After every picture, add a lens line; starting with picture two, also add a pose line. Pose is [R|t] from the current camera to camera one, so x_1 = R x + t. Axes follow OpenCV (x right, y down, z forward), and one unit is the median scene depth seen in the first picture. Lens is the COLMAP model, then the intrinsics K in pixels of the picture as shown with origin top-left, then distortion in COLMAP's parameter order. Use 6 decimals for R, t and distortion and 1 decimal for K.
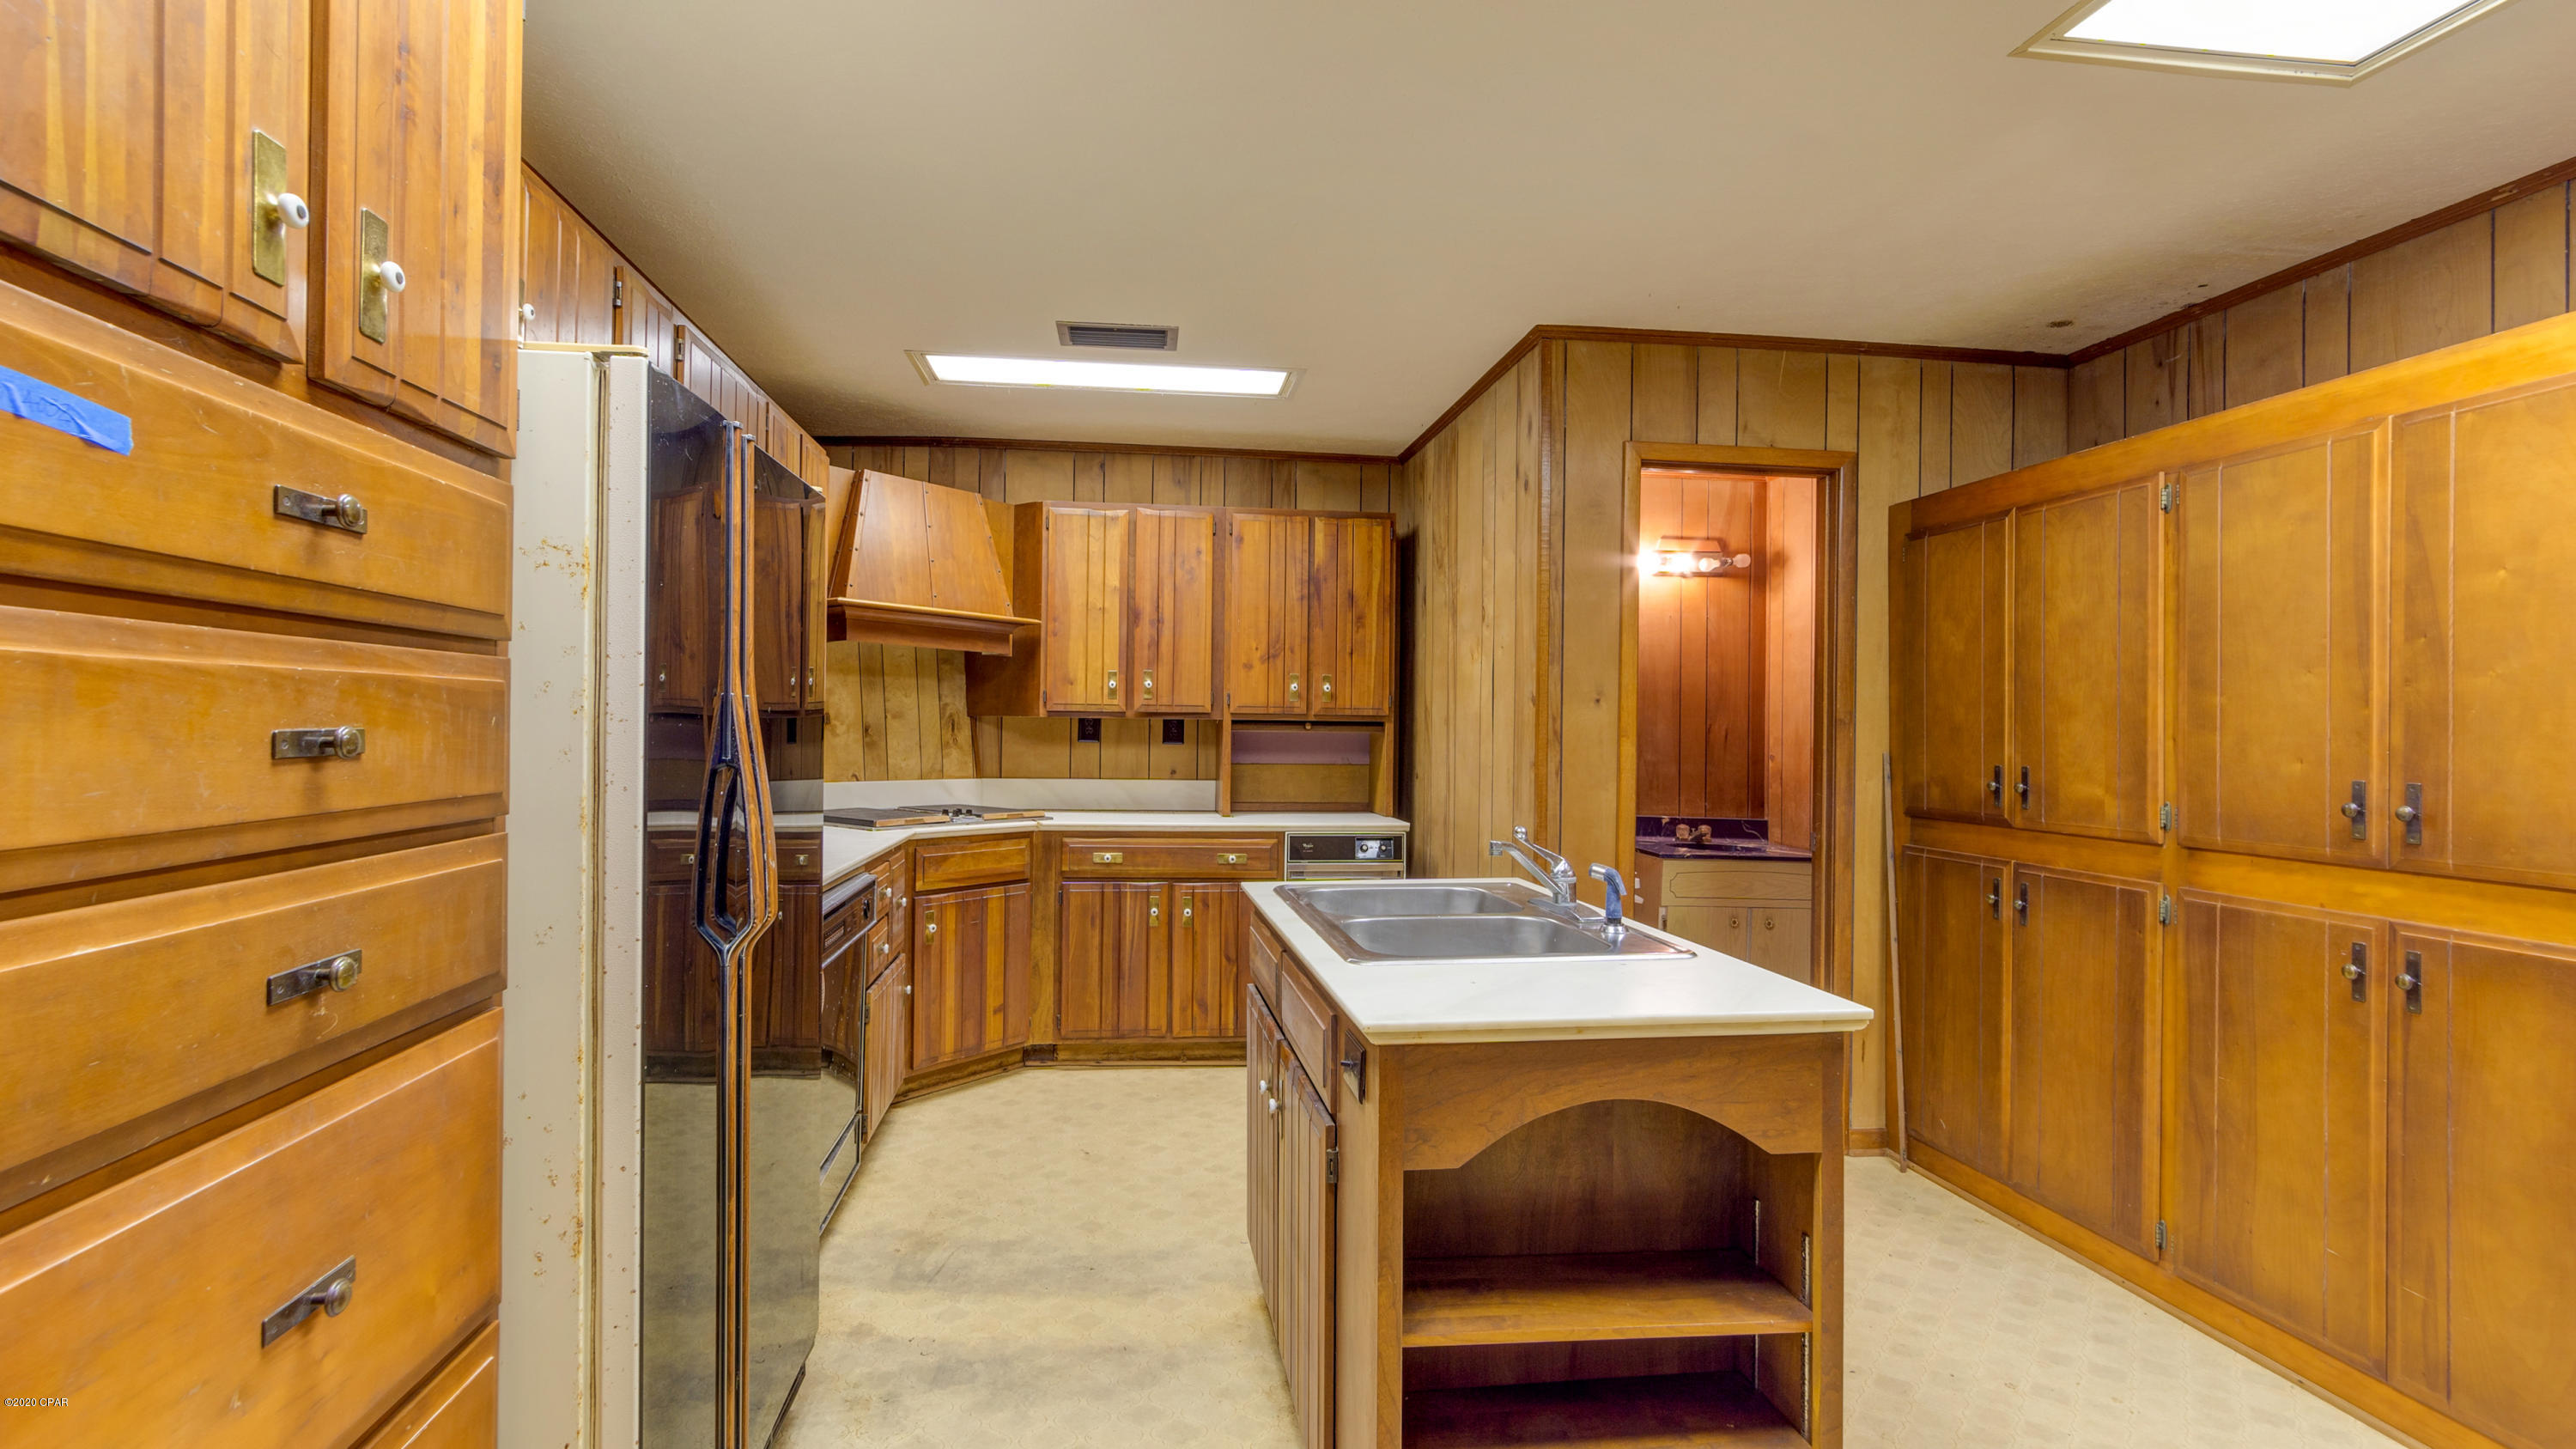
lens RADIAL K [[1148.3, 0, 1261.7], [0, 1148.3, 725.4], [0, 0, 1]] dist [-0.001404, -0.000817]
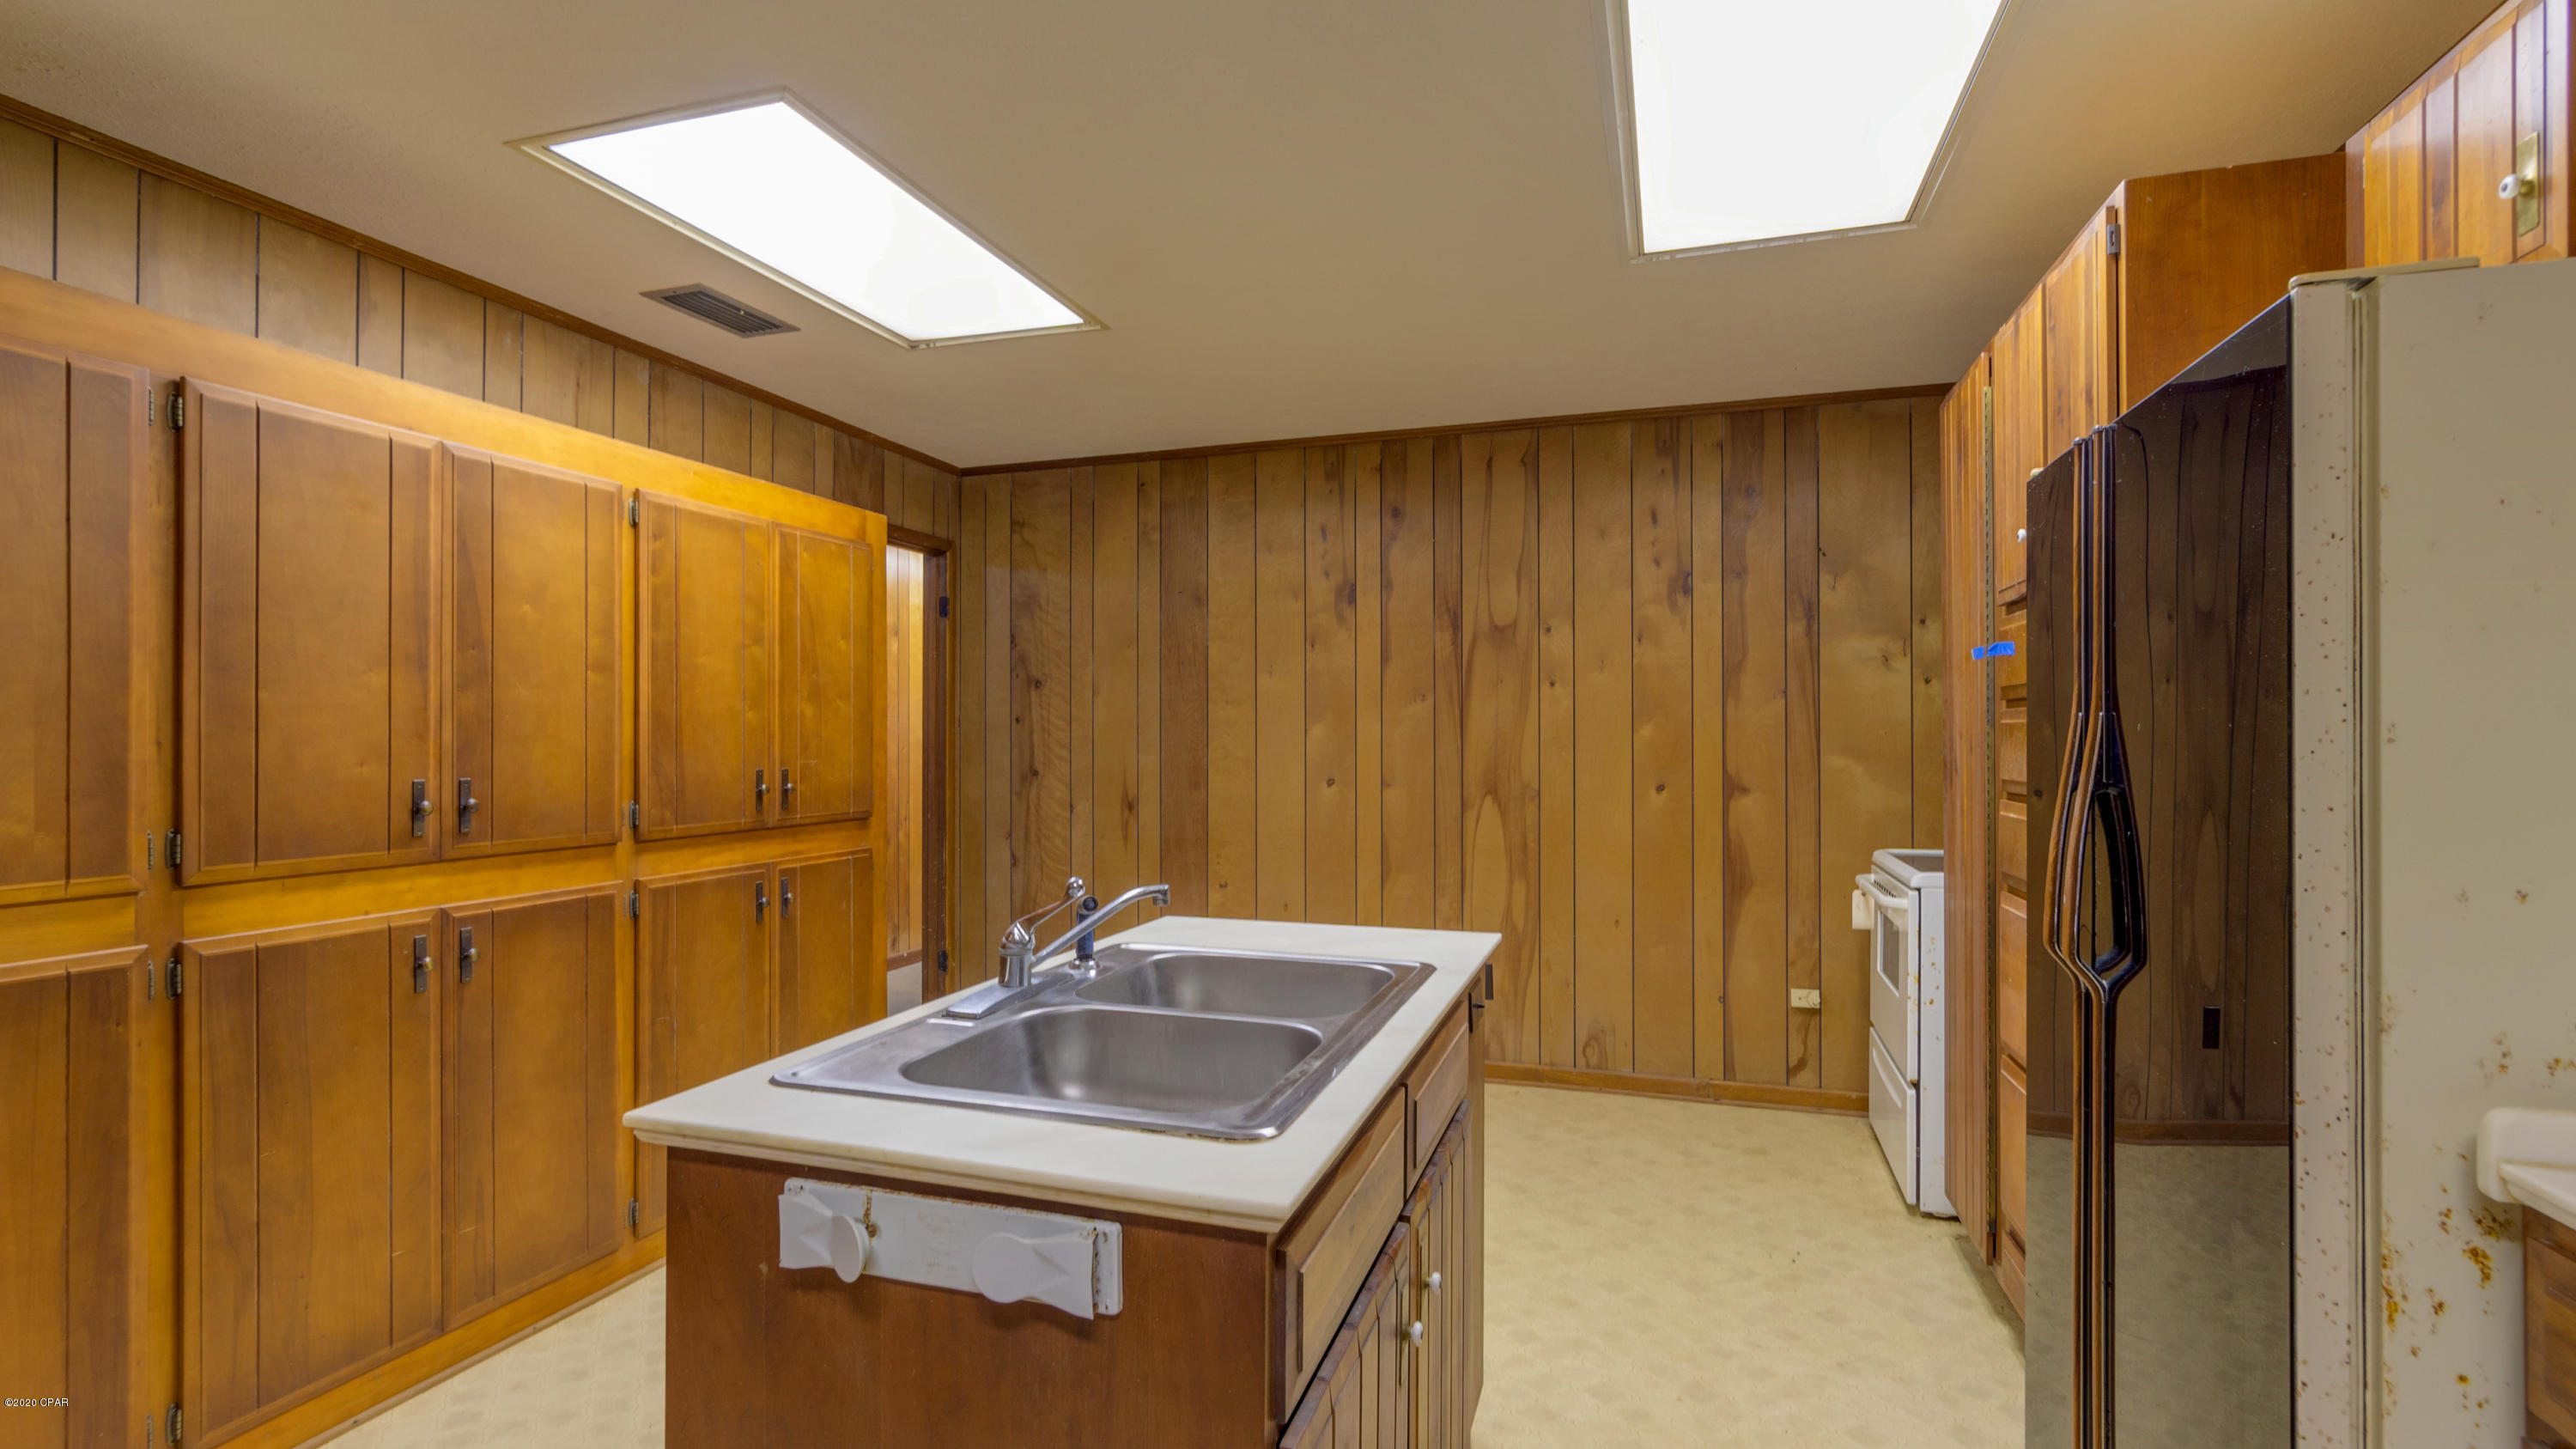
lens RADIAL K [[1148.3, 0, 1284.7], [0, 1148.3, 727.8], [0, 0, 1]] dist [-0.001404, -0.000817]
pose [[-0.910399, -0.004690, 0.413706, -0.091464], [-0.008488, 0.999937, -0.007343, 0.000474], [-0.413645, -0.010196, -0.910381, 0.795807]]
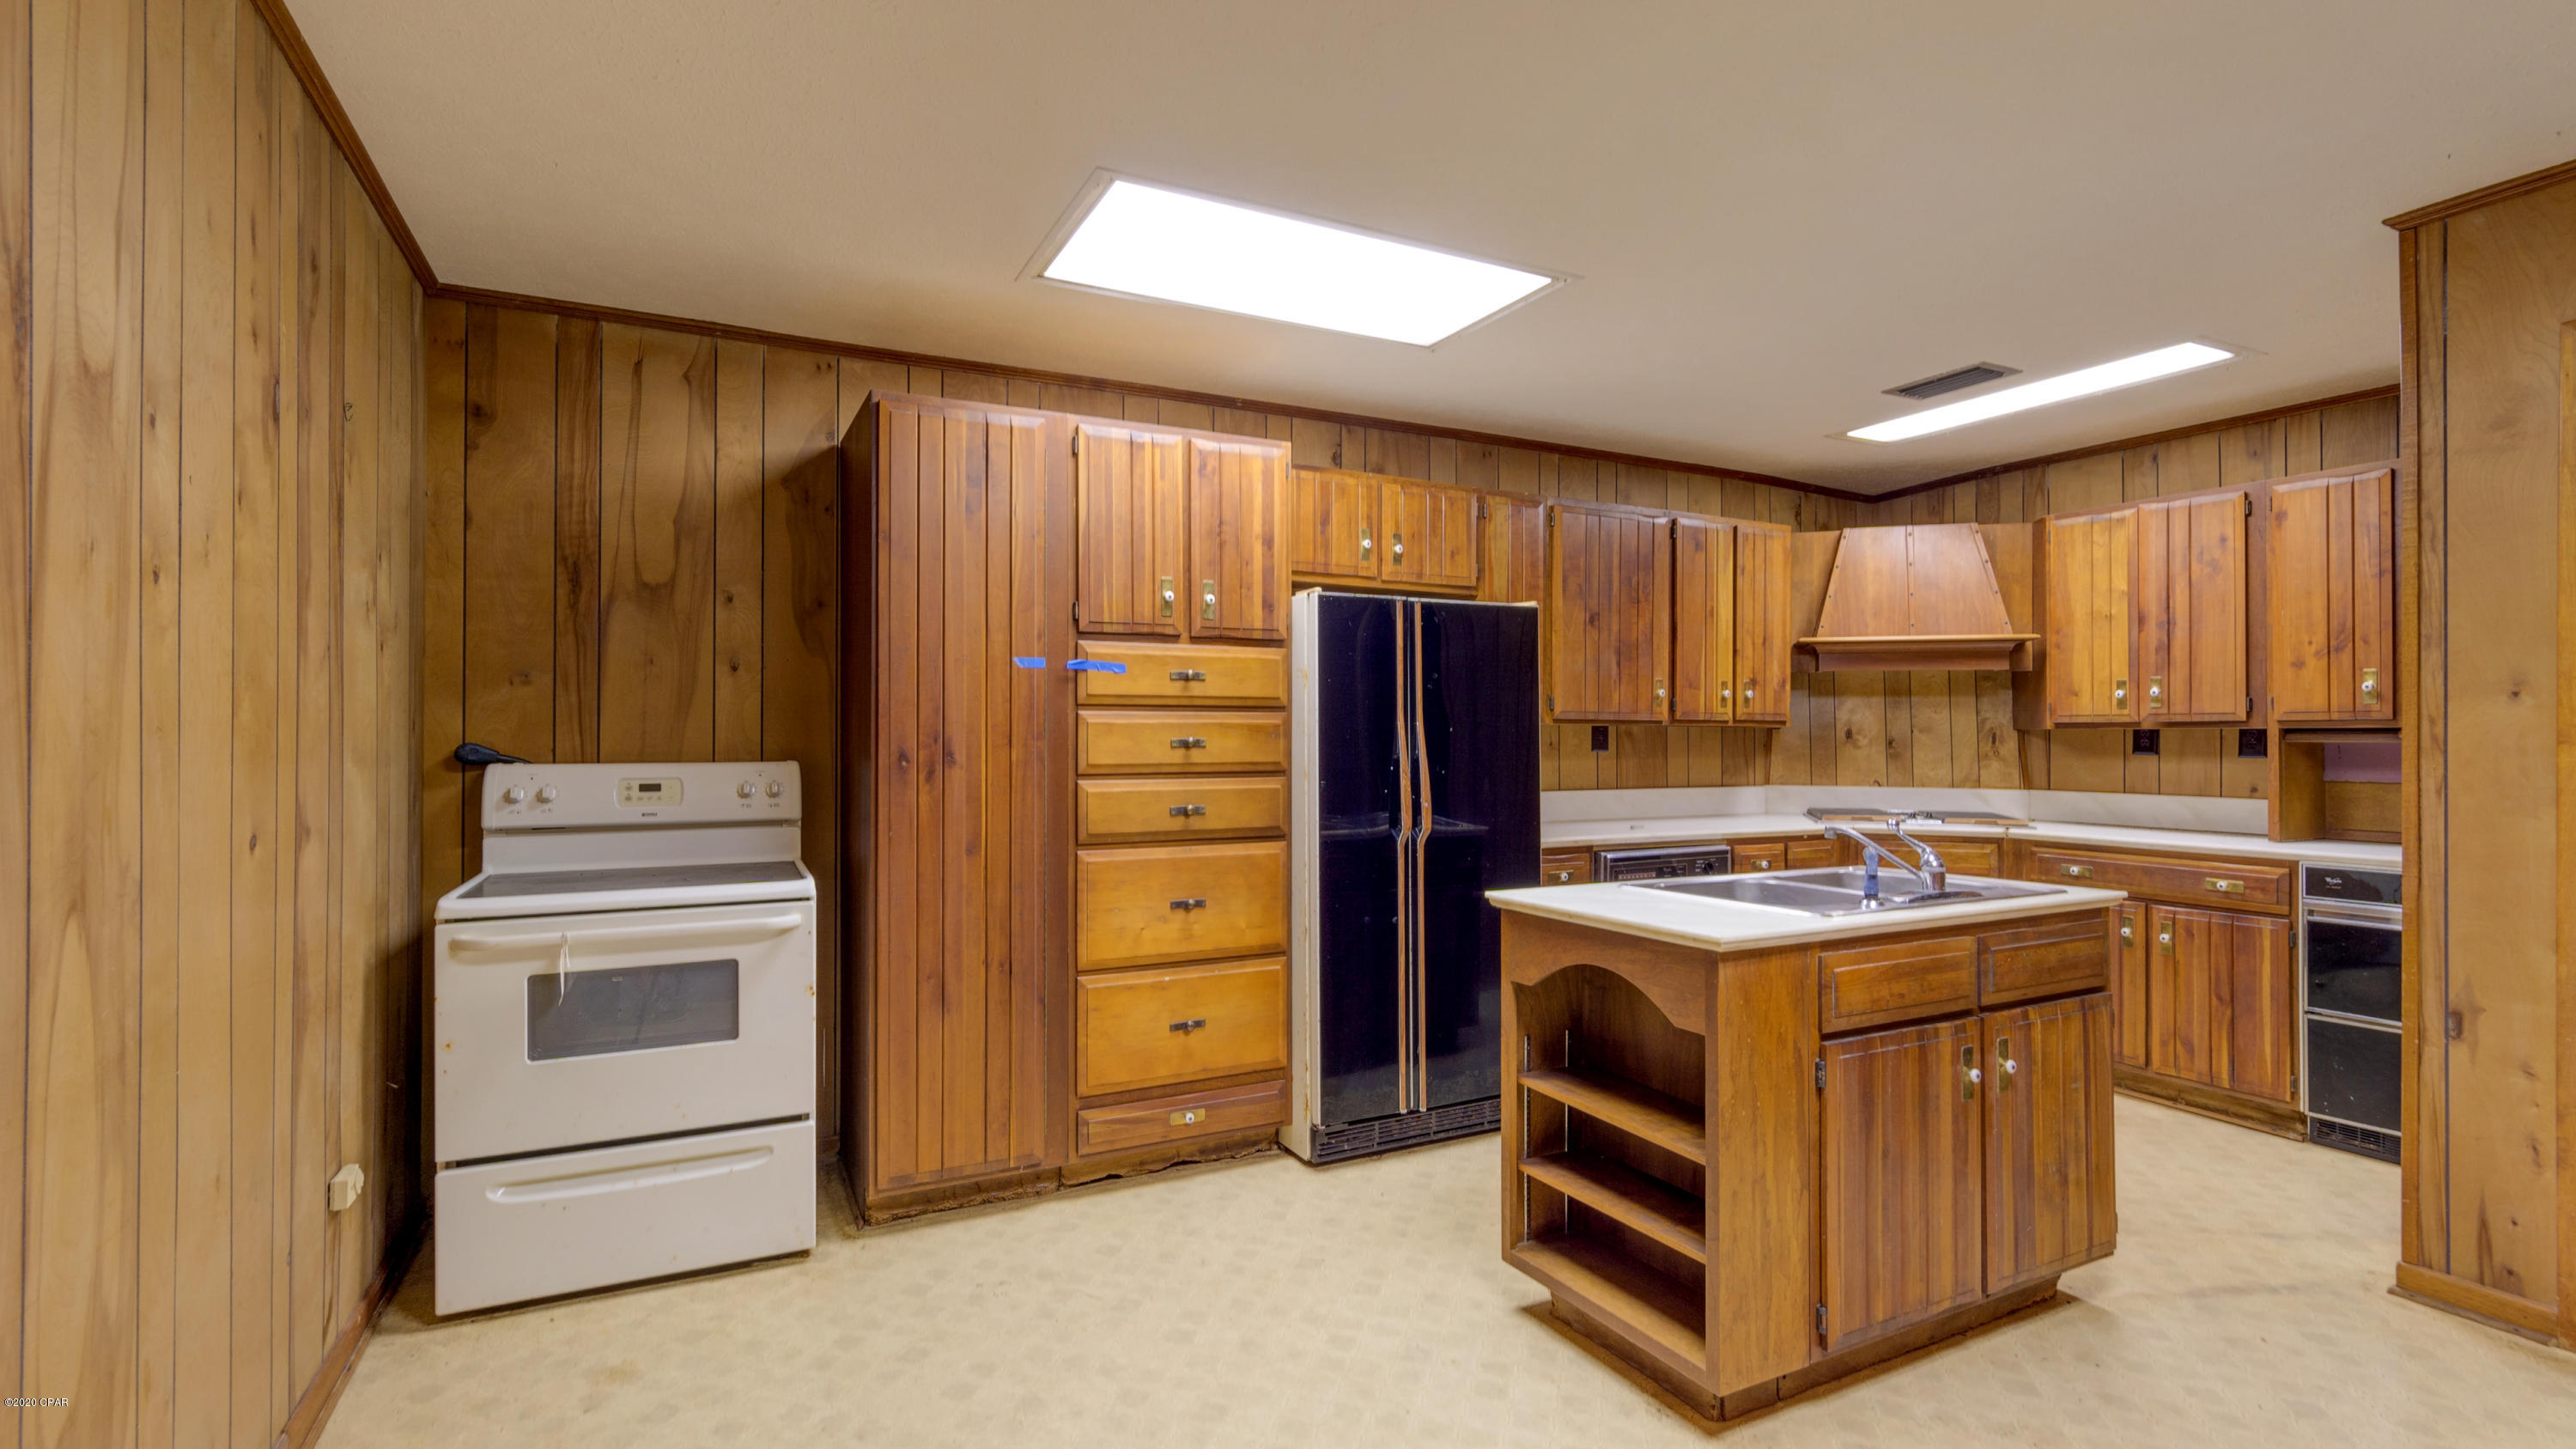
lens RADIAL K [[1148.3, 0, 1267.5], [0, 1148.3, 739.1], [0, 0, 1]] dist [-0.001404, -0.000817]
pose [[0.343276, -0.009408, -0.939188, 0.543805], [0.004134, 0.999955, -0.008506, 0.007603], [0.939226, -0.000963, 0.343299, 0.007572]]
